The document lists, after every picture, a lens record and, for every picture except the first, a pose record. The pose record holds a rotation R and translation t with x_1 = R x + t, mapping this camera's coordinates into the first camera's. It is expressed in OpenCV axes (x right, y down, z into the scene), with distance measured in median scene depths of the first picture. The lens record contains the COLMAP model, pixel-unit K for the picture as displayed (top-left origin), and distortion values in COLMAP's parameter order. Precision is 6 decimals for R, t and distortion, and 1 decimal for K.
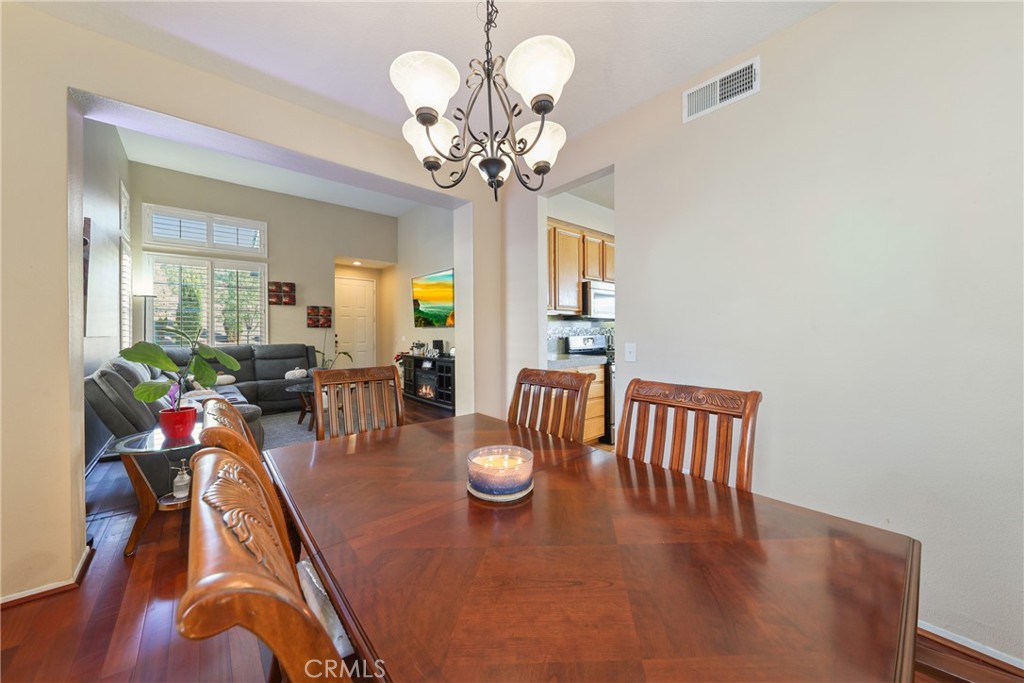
lens RADIAL K [[362.8, 0, 501.8], [0, 362.8, 332.7], [0, 0, 1]] dist [-0.001270, -0.001100]
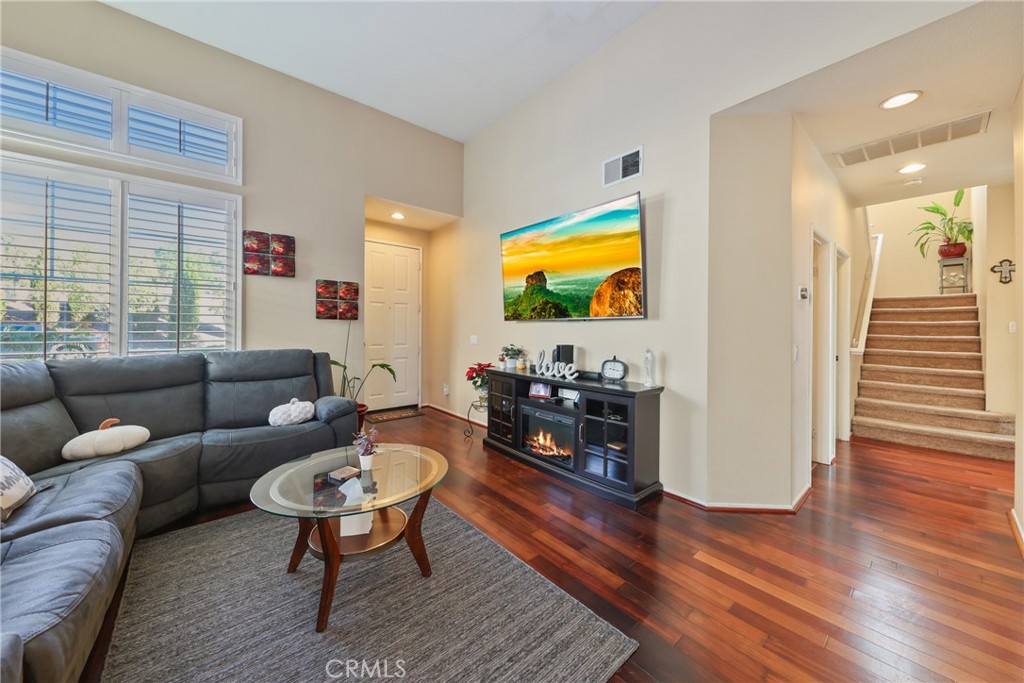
lens RADIAL K [[362.8, 0, 507.2], [0, 362.8, 327.4], [0, 0, 1]] dist [-0.001270, -0.001100]
pose [[0.999938, 0.009418, -0.005930, -0.252831], [-0.009454, 0.999937, -0.006128, -0.000657], [0.005872, 0.006184, 0.999964, 0.470416]]
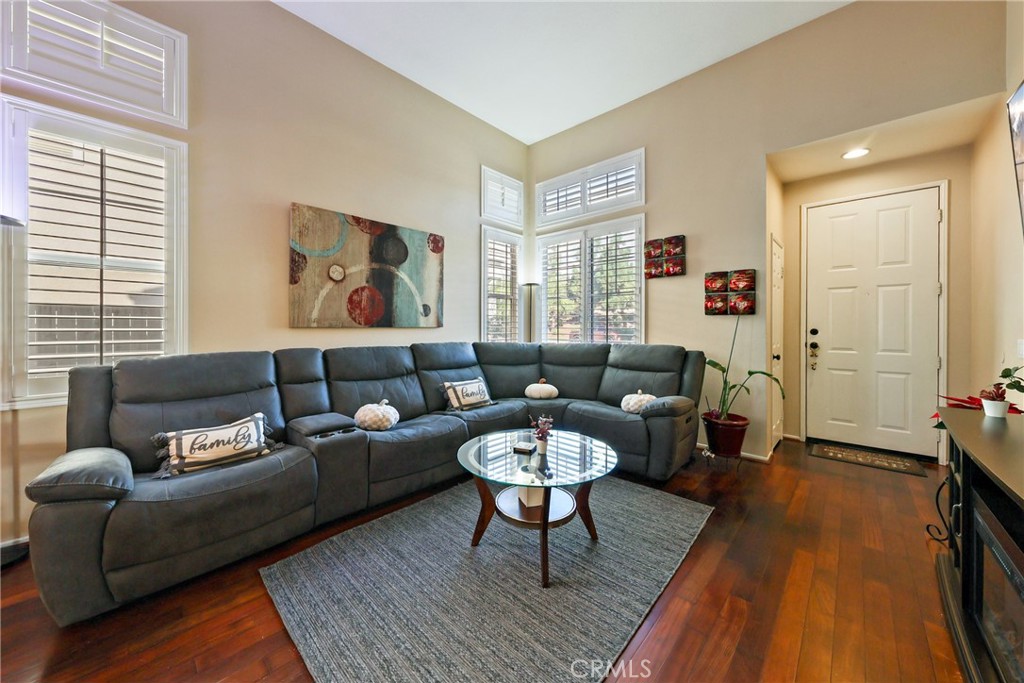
lens RADIAL K [[362.8, 0, 515.7], [0, 362.8, 325.9], [0, 0, 1]] dist [-0.001270, -0.001100]
pose [[0.115703, 0.004312, -0.993274, -0.054999], [-0.005010, 0.999980, 0.003757, 0.000536], [0.993271, 0.004542, 0.115722, 0.700762]]
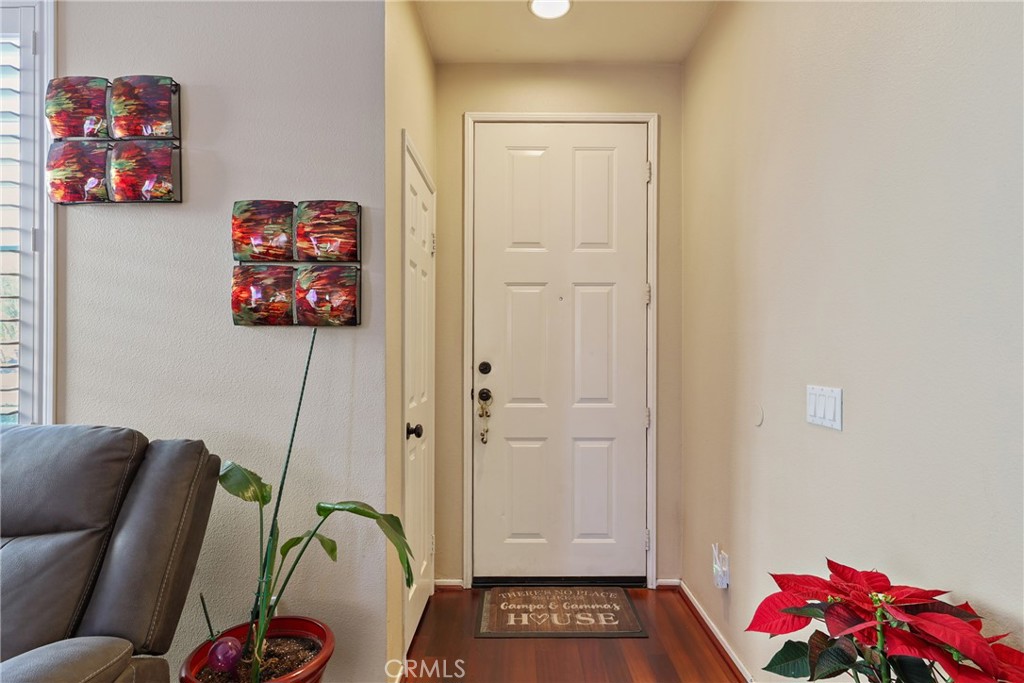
lens RADIAL K [[507.3, 0, 525.9], [0, 507.3, 355.0], [0, 0, 1]] dist [0.002473, -0.000092]
pose [[0.770639, 0.005470, -0.637249, -0.281458], [-0.005900, 0.999982, 0.001448, -0.001291], [0.637245, 0.002644, 0.770657, 0.939494]]
